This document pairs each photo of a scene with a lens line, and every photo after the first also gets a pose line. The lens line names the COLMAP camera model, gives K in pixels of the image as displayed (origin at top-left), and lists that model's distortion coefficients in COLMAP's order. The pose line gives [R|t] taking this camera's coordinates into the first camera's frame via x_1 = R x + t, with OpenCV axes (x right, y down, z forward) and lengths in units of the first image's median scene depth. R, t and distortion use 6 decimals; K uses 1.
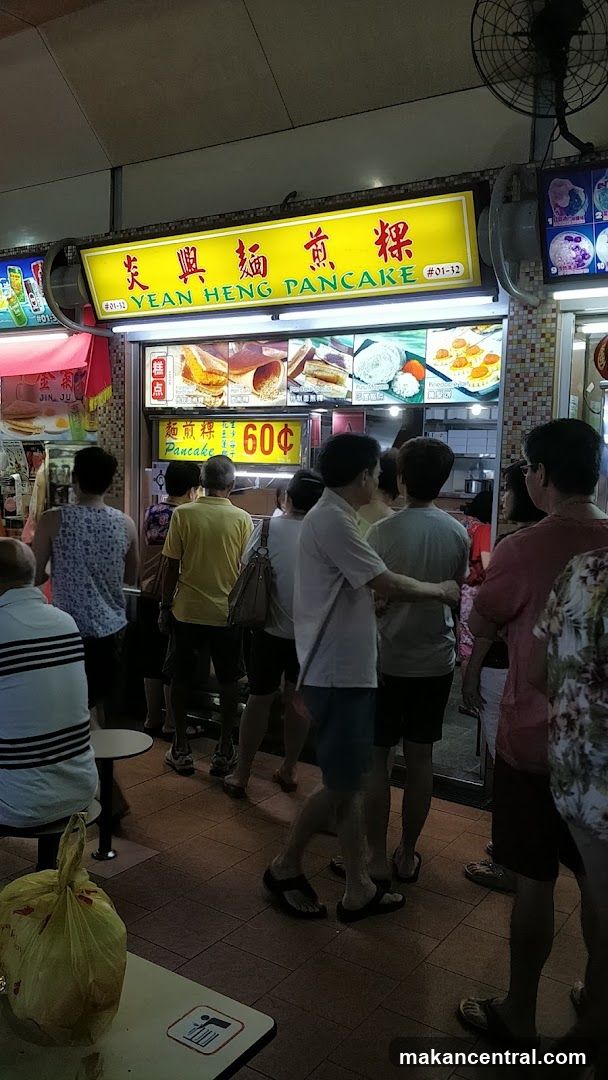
lens RADIAL K [[851.4, 0, 327.0], [0, 851.4, 519.2], [0, 0, 1]] dist [0.033504, -0.045284]
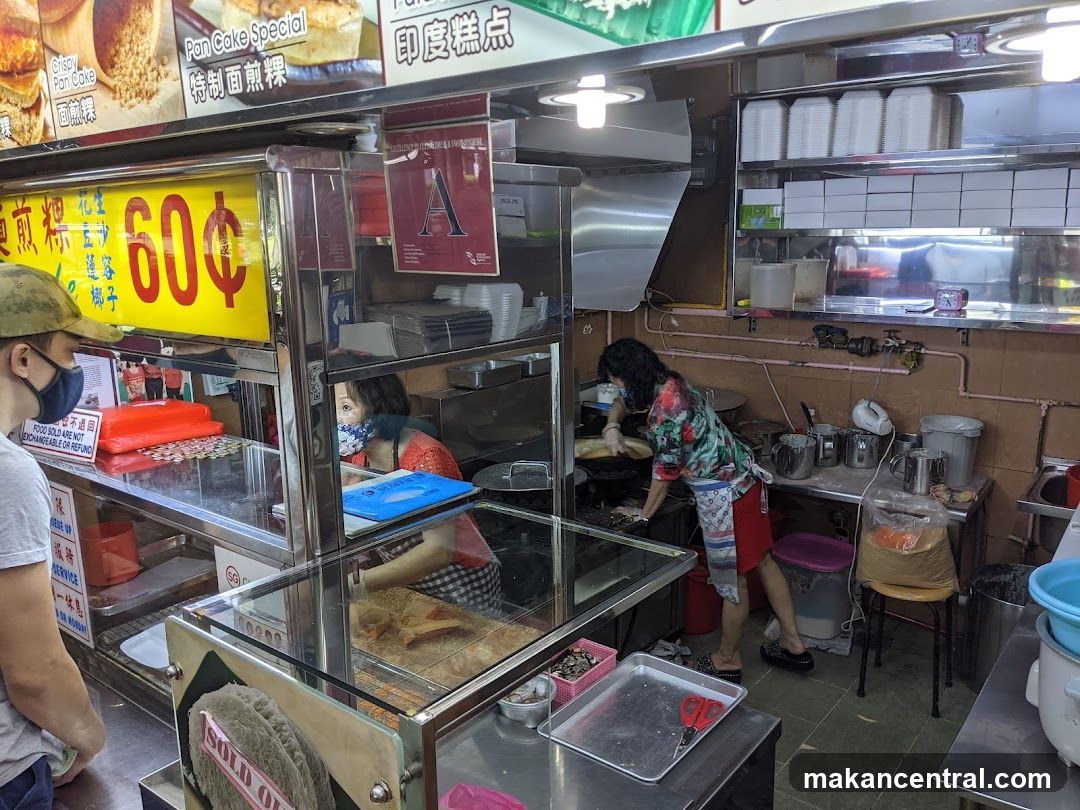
lens RADIAL K [[838.0, 0, 545.8], [0, 838.0, 404.4], [0, 0, 1]] dist [0.029169, -0.048411]
pose [[0.995071, -0.026040, -0.095680, 0.089885], [0.039728, 0.988769, 0.144075, -0.085887], [0.090854, -0.147166, 0.984930, 0.796273]]
